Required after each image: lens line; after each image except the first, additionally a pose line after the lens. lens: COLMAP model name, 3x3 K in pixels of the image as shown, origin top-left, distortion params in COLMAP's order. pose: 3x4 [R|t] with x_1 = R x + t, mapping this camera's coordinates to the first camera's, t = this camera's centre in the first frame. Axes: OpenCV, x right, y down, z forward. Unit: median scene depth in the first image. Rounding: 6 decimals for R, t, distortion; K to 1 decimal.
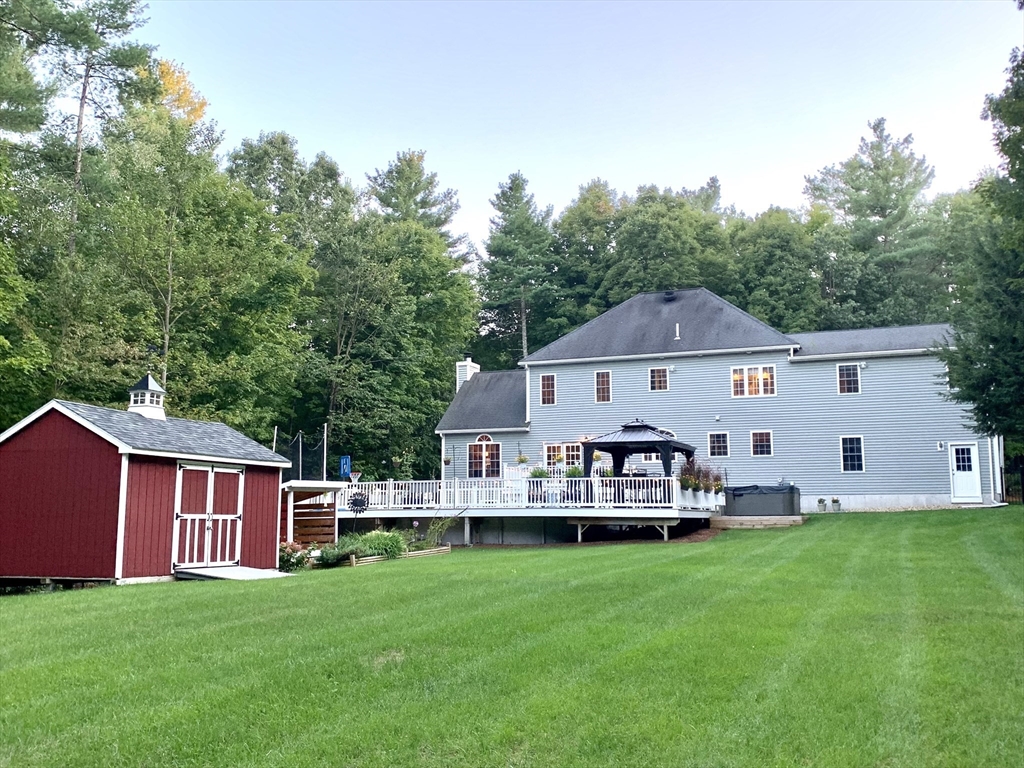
lens RADIAL K [[978.1, 0, 512.0], [0, 978.1, 385.0], [0, 0, 1]] dist [0.049108, 0.000000]
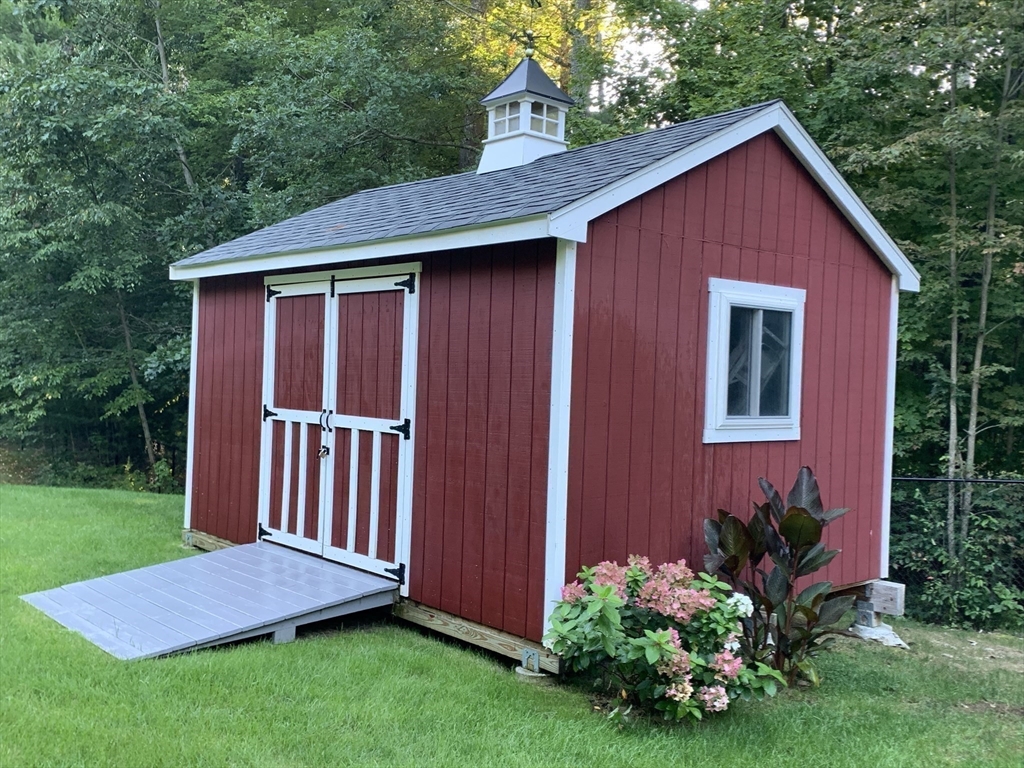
lens RADIAL K [[978.1, 0, 507.2], [0, 978.1, 380.5], [0, 0, 1]] dist [0.049108, 0.000000]
pose [[-0.432147, -0.011533, -0.901730, -0.012236], [0.093591, 0.993945, -0.057565, 0.146278], [0.896934, -0.109270, -0.428451, 1.212577]]
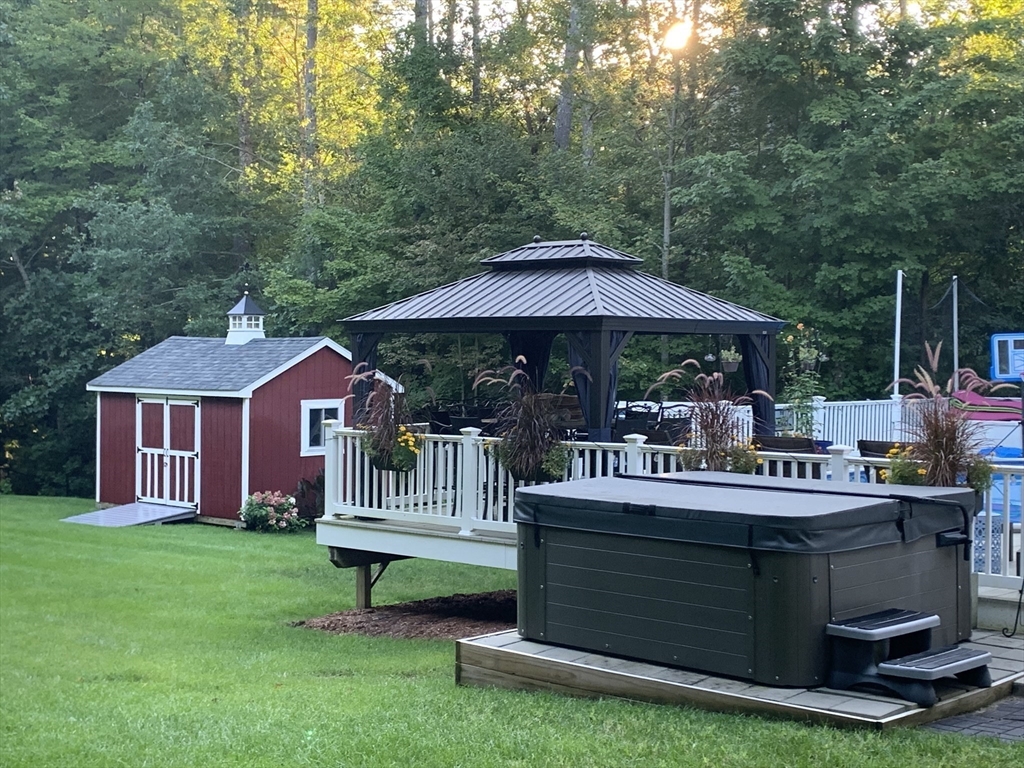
lens RADIAL K [[1494.0, 0, 514.8], [0, 1494.0, 383.5], [0, 0, 1]] dist [0.142224, 0.000000]
pose [[-0.338681, 0.016339, -0.940760, 0.931560], [0.125329, 0.991723, -0.027895, 0.150384], [0.932517, -0.127352, -0.337925, 1.802836]]
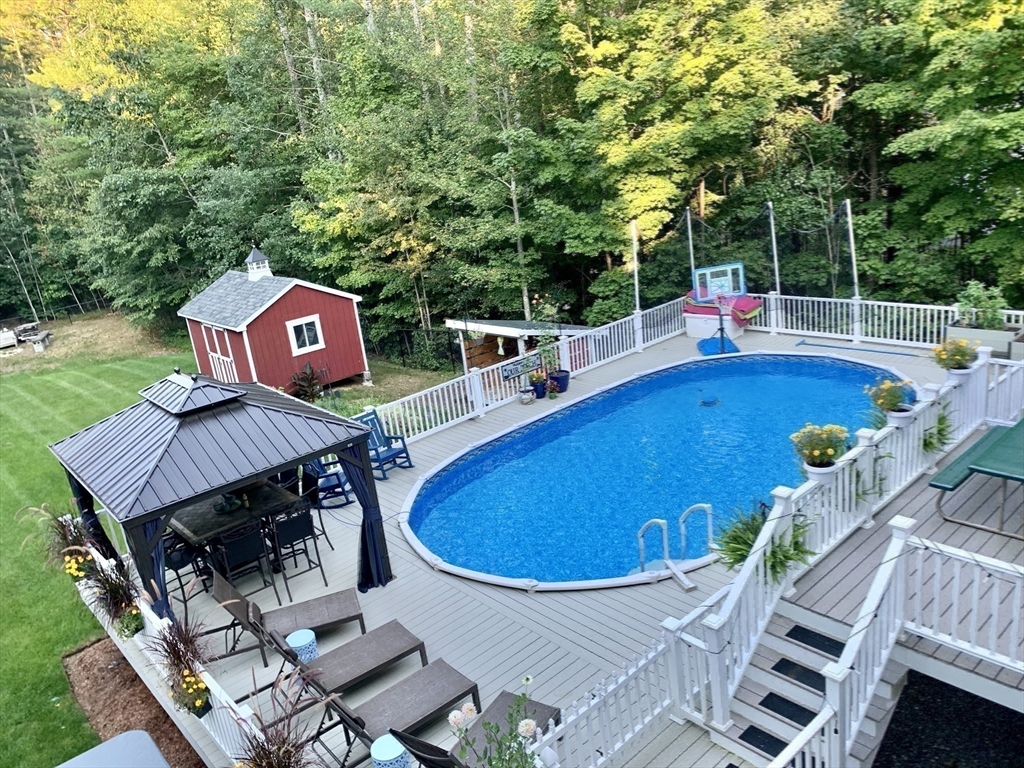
lens RADIAL K [[786.1, 0, 513.8], [0, 786.1, 384.8], [0, 0, 1]] dist [0.034400, -0.034838]
pose [[-0.437939, 0.318322, -0.840762, 0.530897], [0.245190, 0.942052, 0.228956, 0.006404], [0.864923, -0.105877, -0.490611, 1.983121]]
